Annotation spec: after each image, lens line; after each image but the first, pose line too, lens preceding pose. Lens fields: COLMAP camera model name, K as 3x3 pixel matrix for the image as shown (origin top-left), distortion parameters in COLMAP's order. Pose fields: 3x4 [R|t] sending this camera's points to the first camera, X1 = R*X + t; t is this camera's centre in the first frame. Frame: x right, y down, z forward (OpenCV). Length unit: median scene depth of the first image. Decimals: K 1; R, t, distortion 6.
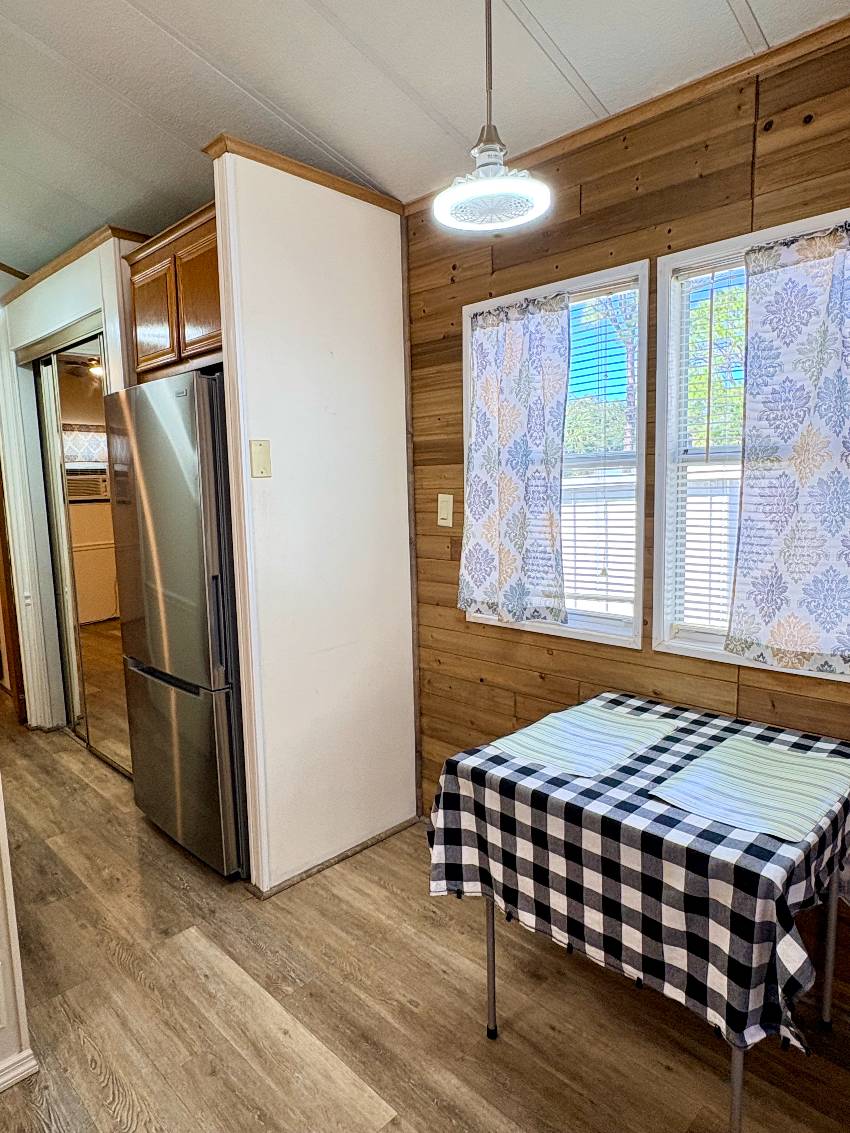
lens RADIAL K [[690.6, 0, 423.8], [0, 690.6, 564.7], [0, 0, 1]] dist [-0.005262, 0.002594]
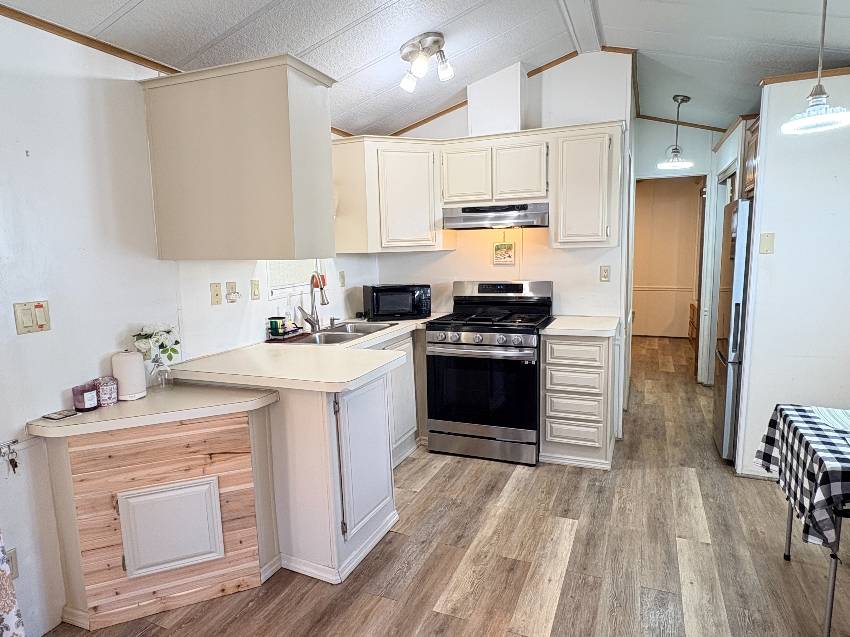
lens RADIAL K [[518.1, 0, 426.8], [0, 518.1, 313.2], [0, 0, 1]] dist [-0.005262, 0.002594]
pose [[0.379482, 0.135105, -0.915281, 0.814304], [-0.106326, 0.989094, 0.101917, -0.015202], [0.919069, 0.058643, 0.389709, -0.430784]]
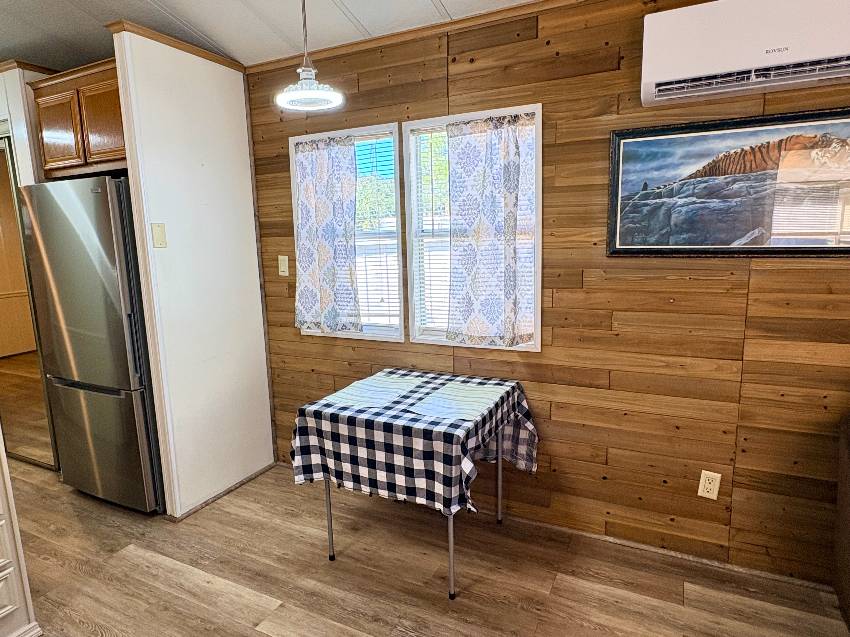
lens RADIAL K [[518.1, 0, 417.2], [0, 518.1, 320.2], [0, 0, 1]] dist [-0.005262, 0.002594]
pose [[0.952031, -0.054845, 0.301048, -0.054977], [0.043463, 0.998069, 0.044382, 0.008257], [-0.302900, -0.029169, 0.952576, -0.297145]]
